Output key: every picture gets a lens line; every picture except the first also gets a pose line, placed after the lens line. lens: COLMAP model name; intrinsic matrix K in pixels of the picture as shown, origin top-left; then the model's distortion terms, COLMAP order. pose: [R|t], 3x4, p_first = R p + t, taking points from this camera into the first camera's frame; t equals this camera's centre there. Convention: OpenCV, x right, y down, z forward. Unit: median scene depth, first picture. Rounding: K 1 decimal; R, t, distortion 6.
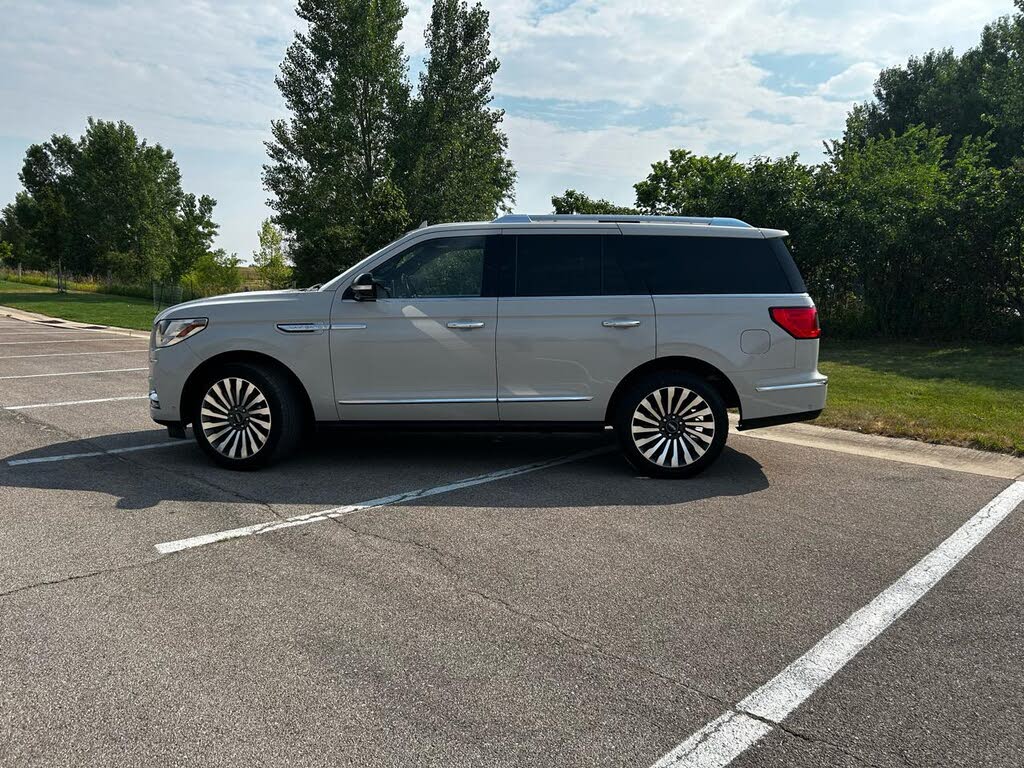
lens RADIAL K [[770.8, 0, 512.0], [0, 770.8, 384.0], [0, 0, 1]] dist [0.058737, -0.027113]
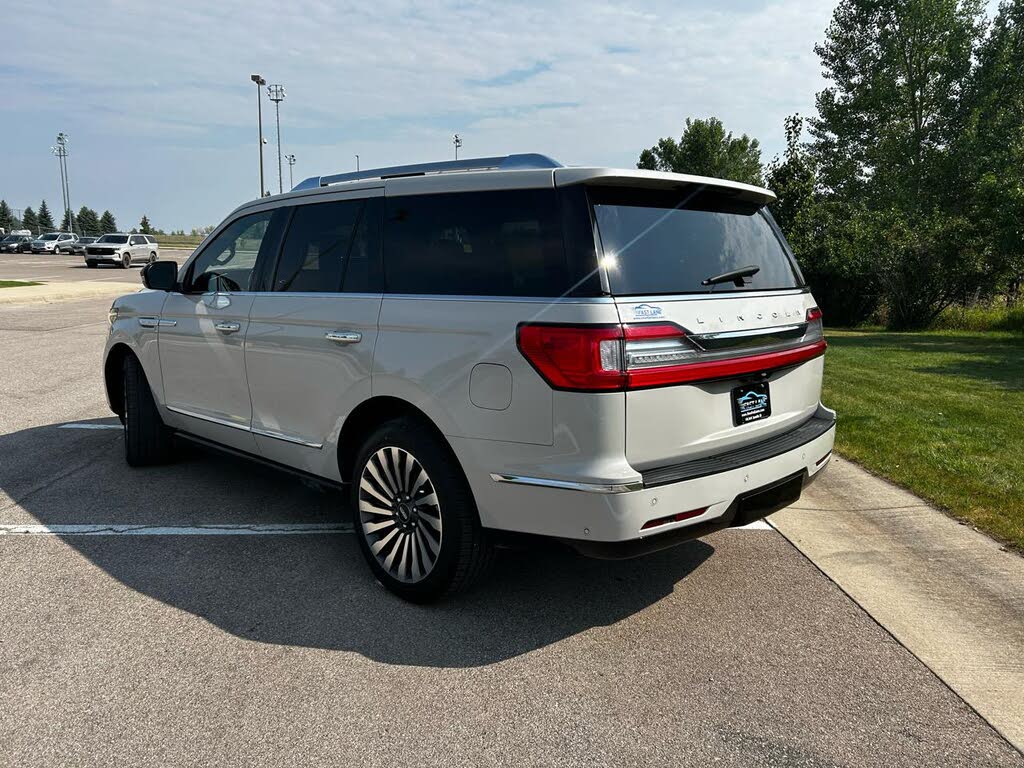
lens RADIAL K [[773.2, 0, 515.2], [0, 773.2, 387.3], [0, 0, 1]] dist [0.049440, -0.048787]
pose [[0.729480, 0.101447, -0.676437, 0.103052], [-0.087290, 0.994661, 0.055037, -0.012865], [0.678409, 0.018897, 0.734441, 0.093806]]
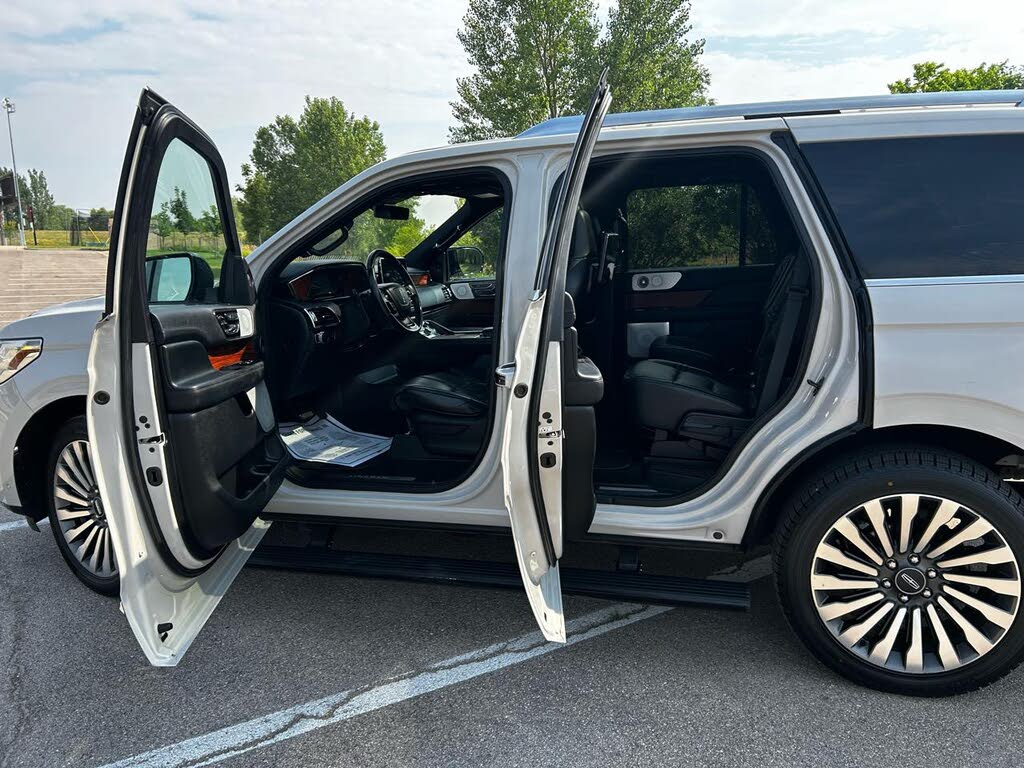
lens RADIAL K [[773.2, 0, 515.2], [0, 773.2, 387.3], [0, 0, 1]] dist [0.049440, -0.048787]
pose [[0.965968, 0.013218, -0.258325, 0.015901], [0.000960, 0.998503, 0.054683, -0.012145], [0.258661, -0.053070, 0.964509, 0.079743]]
